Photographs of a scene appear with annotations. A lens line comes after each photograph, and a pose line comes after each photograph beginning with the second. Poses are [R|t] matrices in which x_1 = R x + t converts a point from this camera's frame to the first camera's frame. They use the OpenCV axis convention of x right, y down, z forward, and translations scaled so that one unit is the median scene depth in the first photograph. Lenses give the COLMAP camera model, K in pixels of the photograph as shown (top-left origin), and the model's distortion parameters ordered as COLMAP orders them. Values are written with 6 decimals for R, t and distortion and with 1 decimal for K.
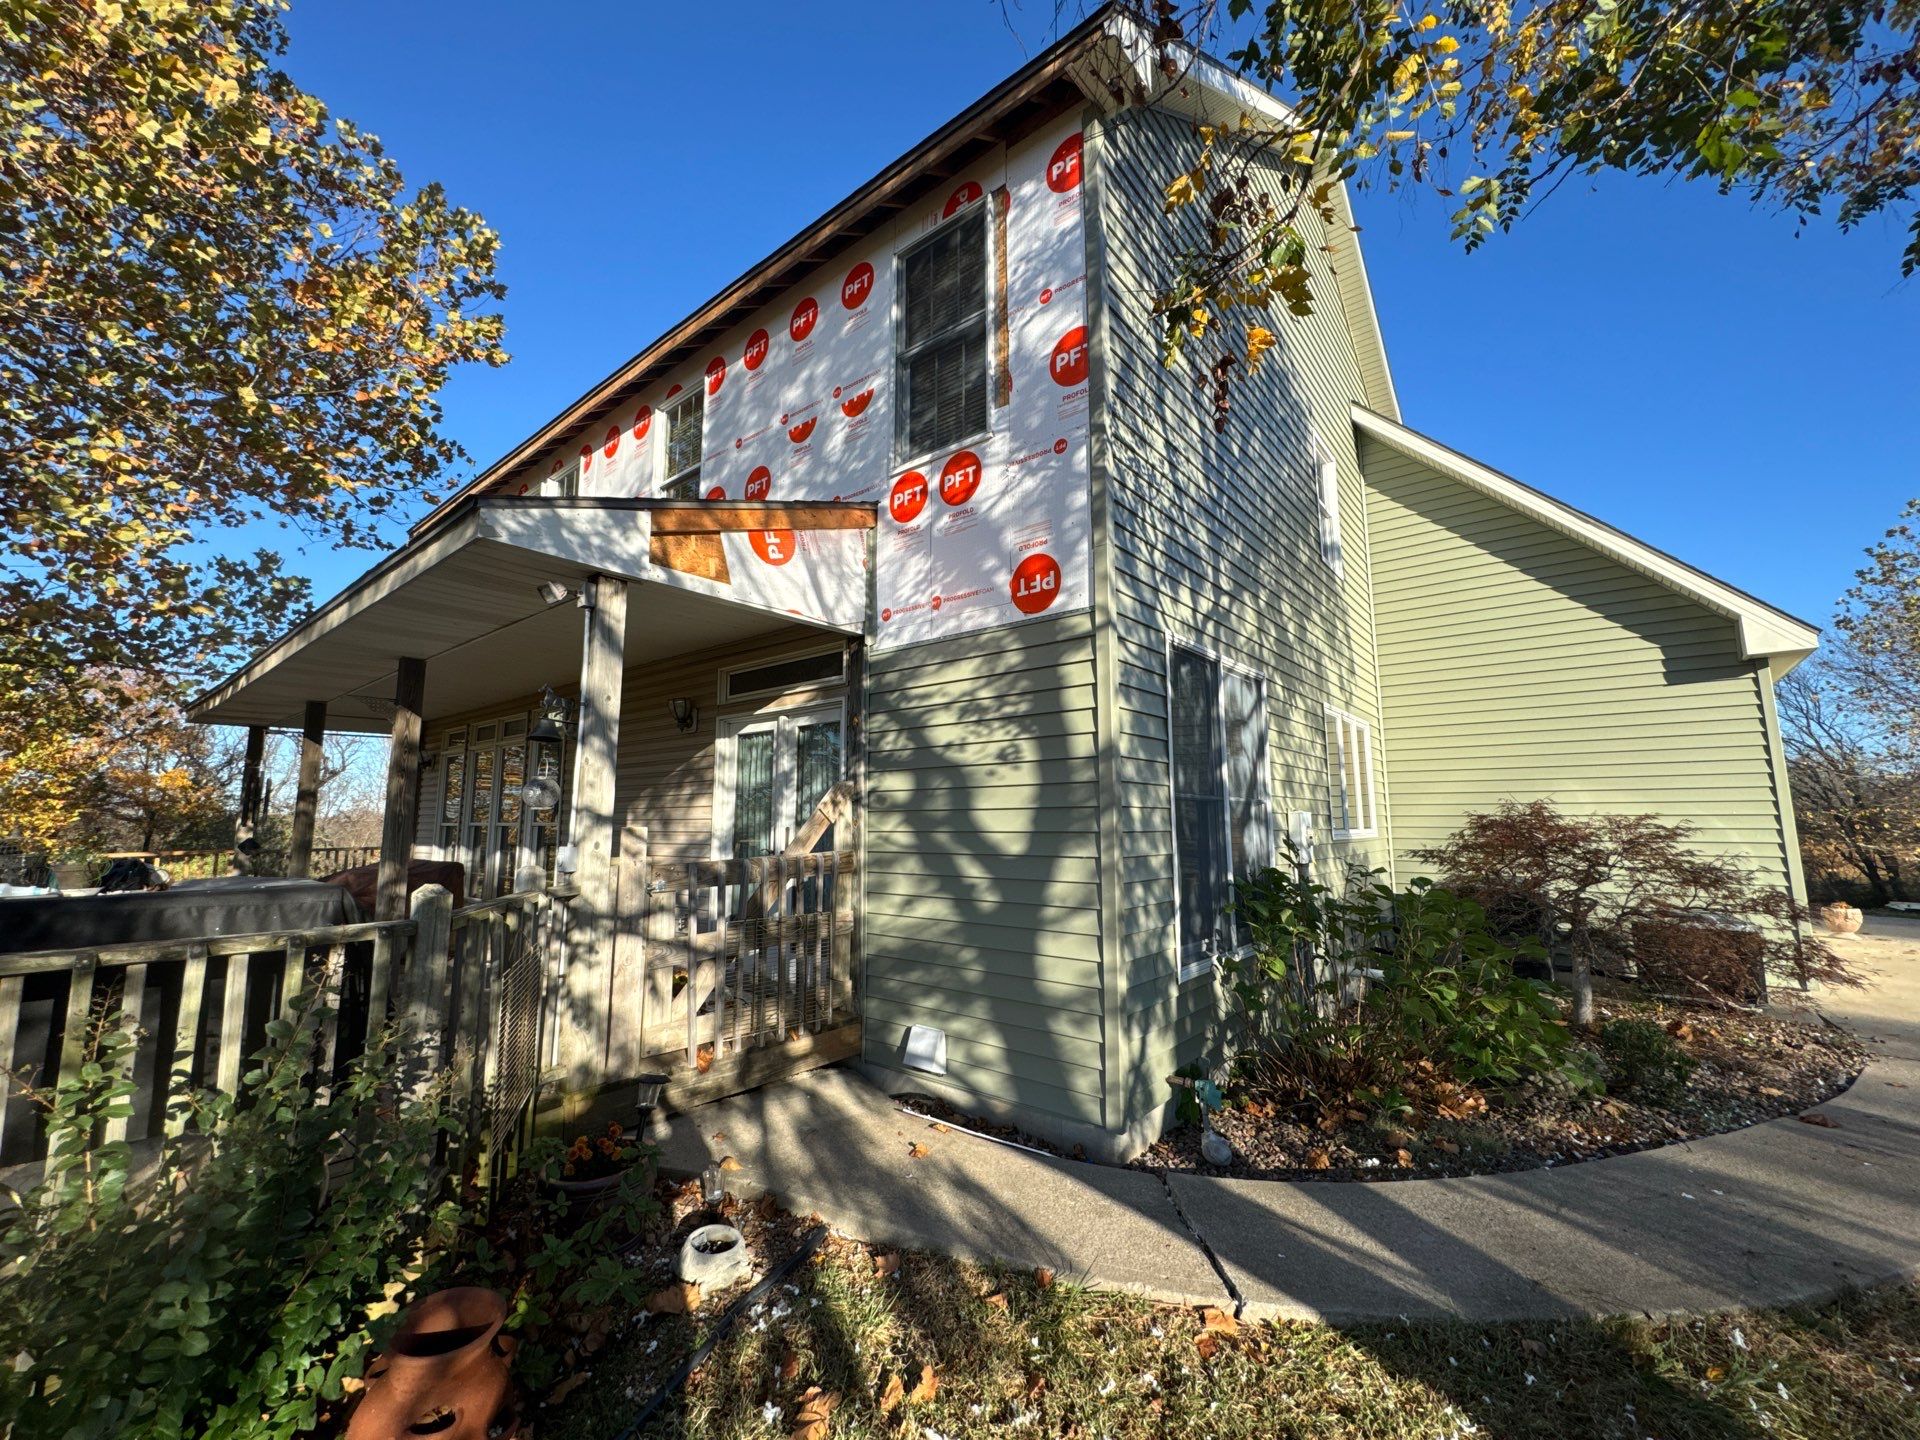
lens RADIAL K [[758.1, 0, 968.9], [0, 758.1, 718.6], [0, 0, 1]] dist [-0.010613, -0.000188]
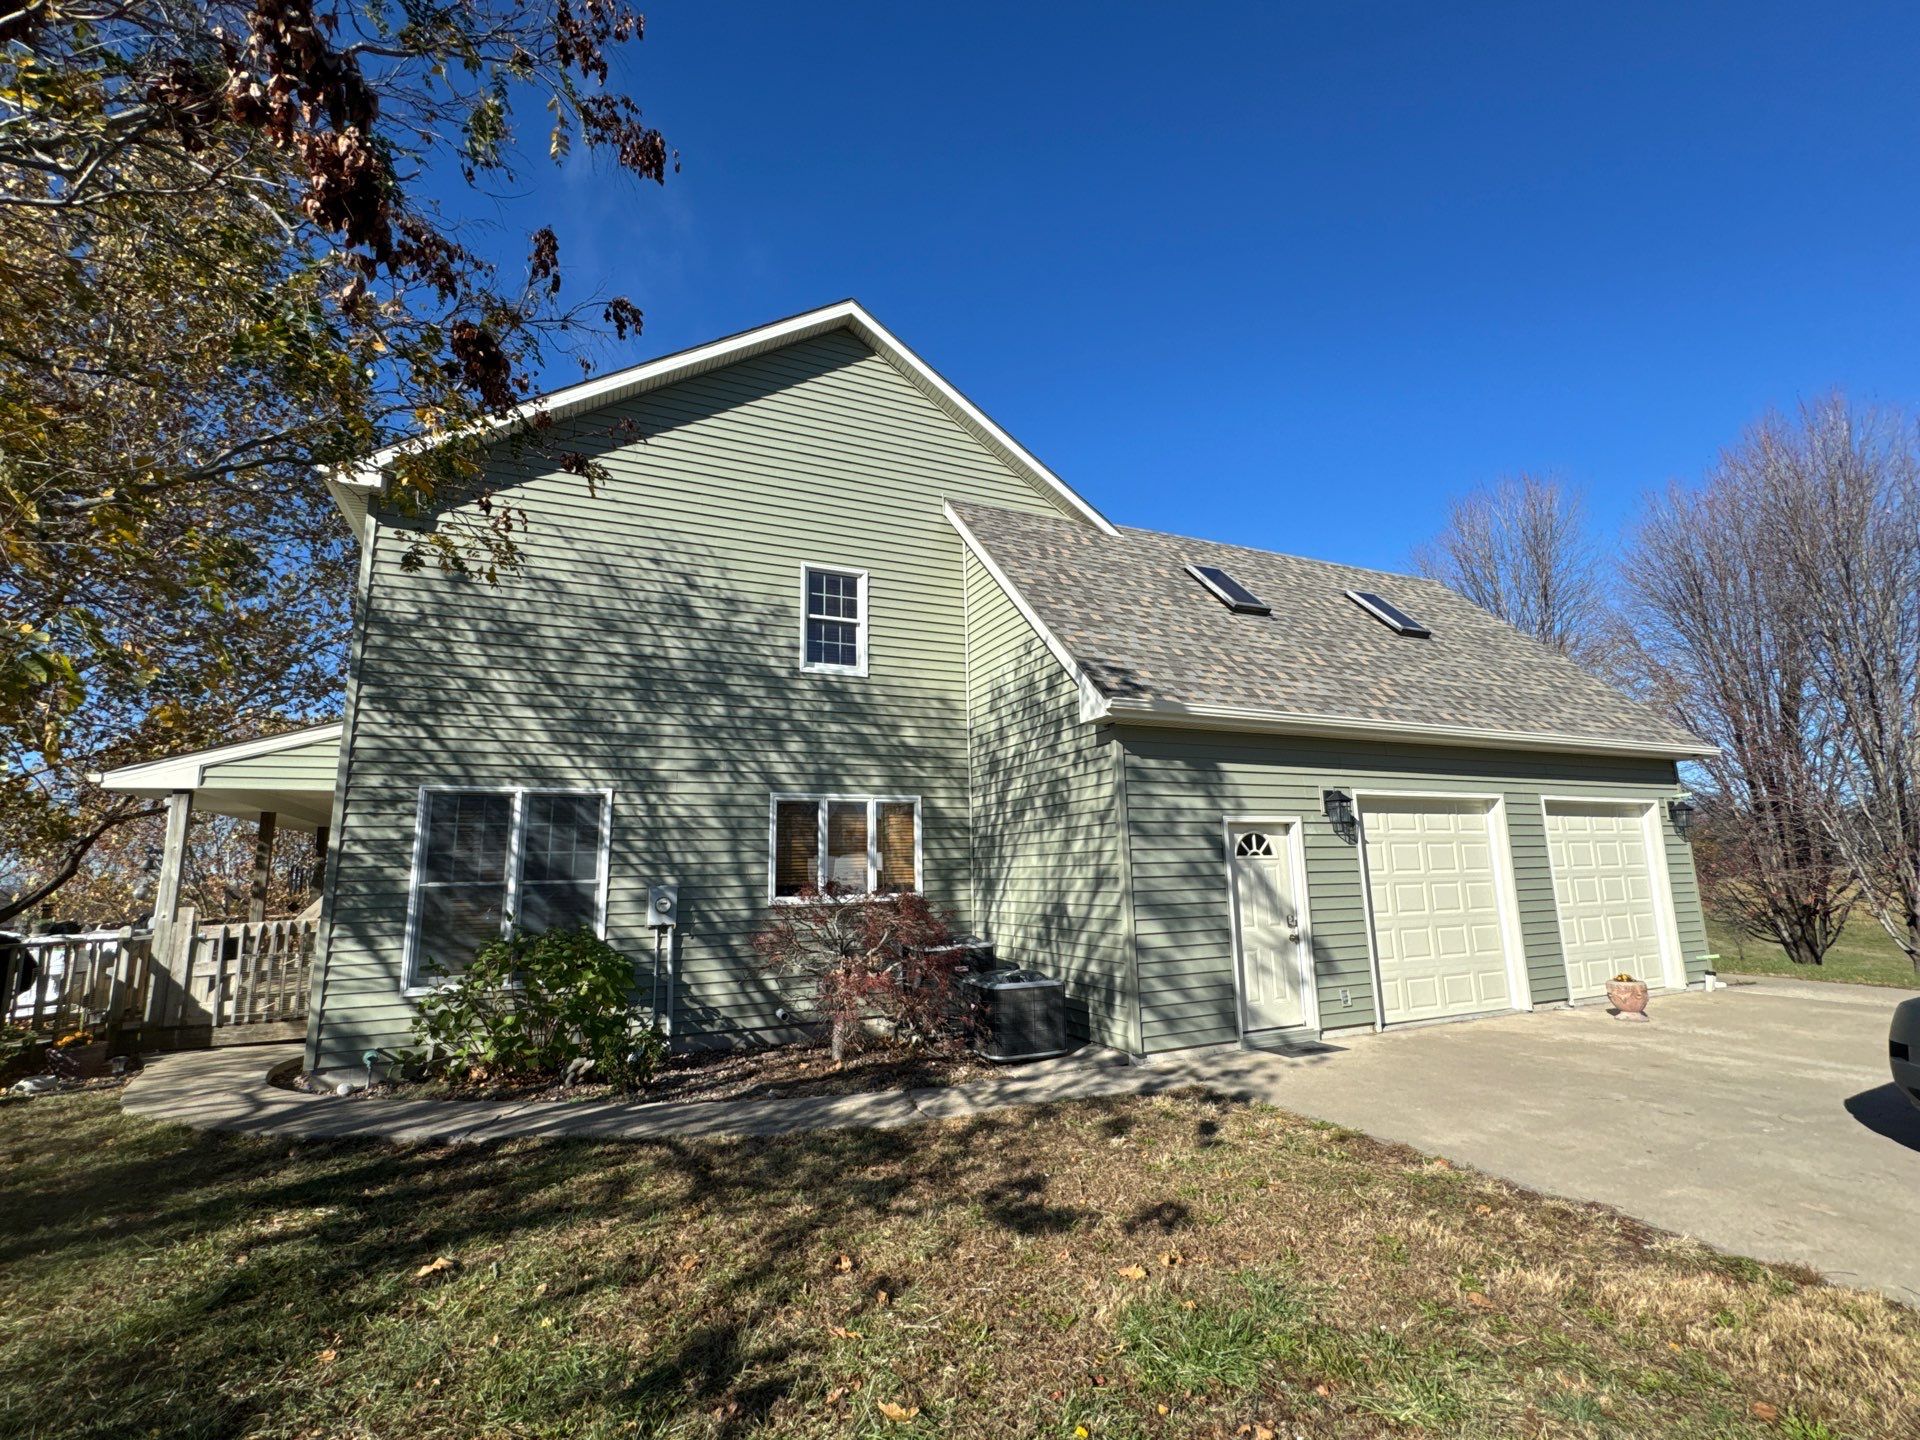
lens RADIAL K [[857.9, 0, 956.4], [0, 857.9, 714.7], [0, 0, 1]] dist [-0.000448, 0.001292]
pose [[0.903349, -0.101078, -0.416826, 2.338617], [0.081156, 0.994560, -0.065293, -0.056748], [0.421158, 0.025155, 0.906638, -0.255414]]
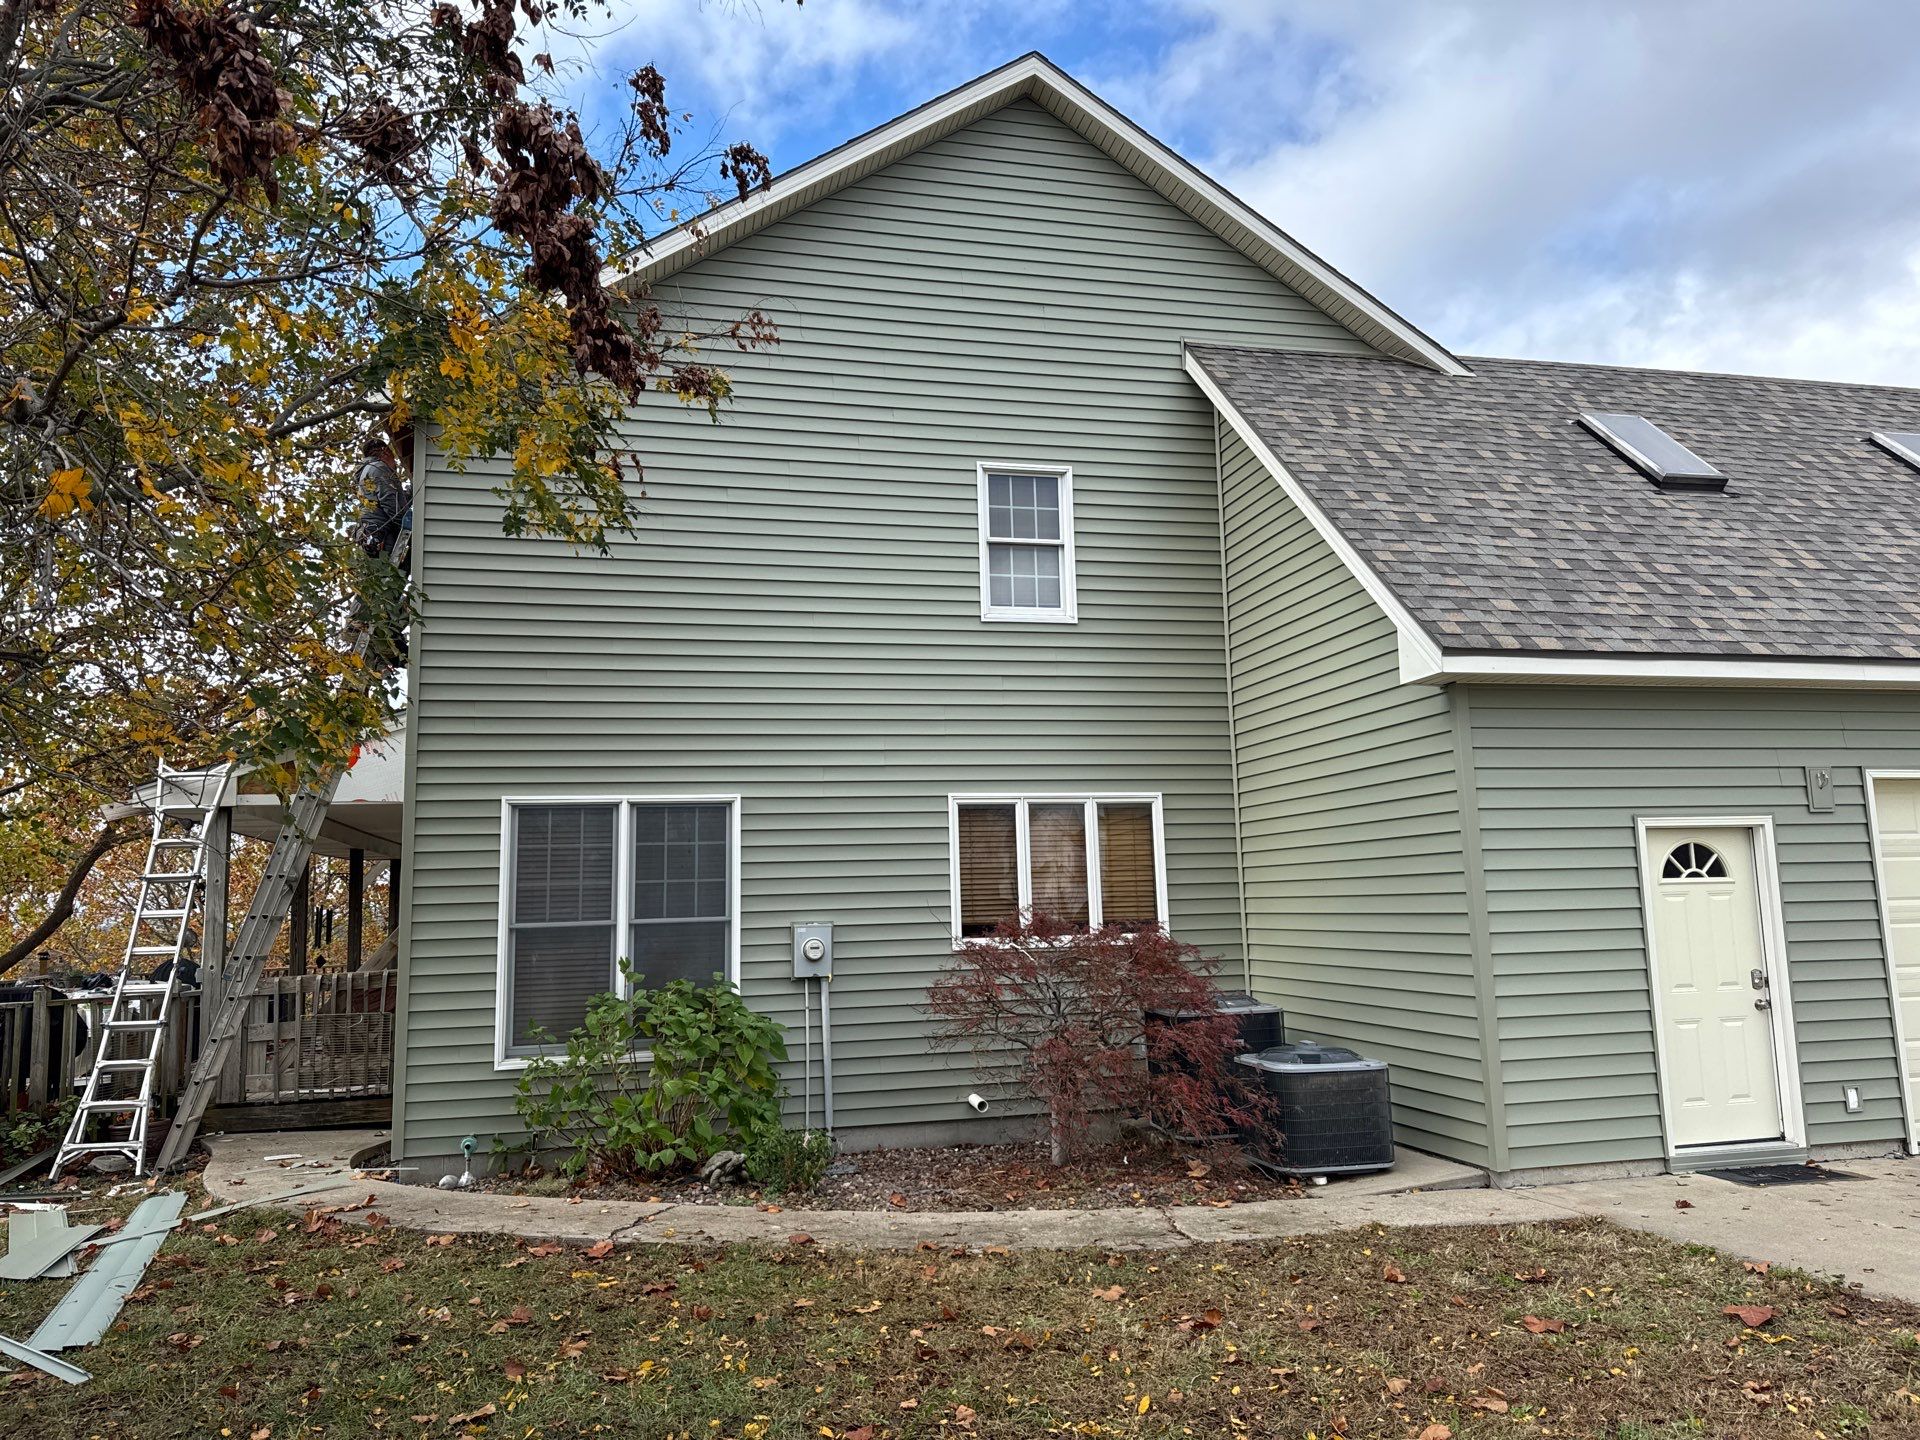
lens RADIAL K [[1329.5, 0, 960.1], [0, 1329.5, 742.1], [0, 0, 1]] dist [0.044937, -0.034978]
pose [[0.804567, -0.098547, -0.585628, 2.421866], [0.109299, 0.993862, -0.017083, -0.094081], [0.583717, -0.050264, 0.810400, -0.415782]]
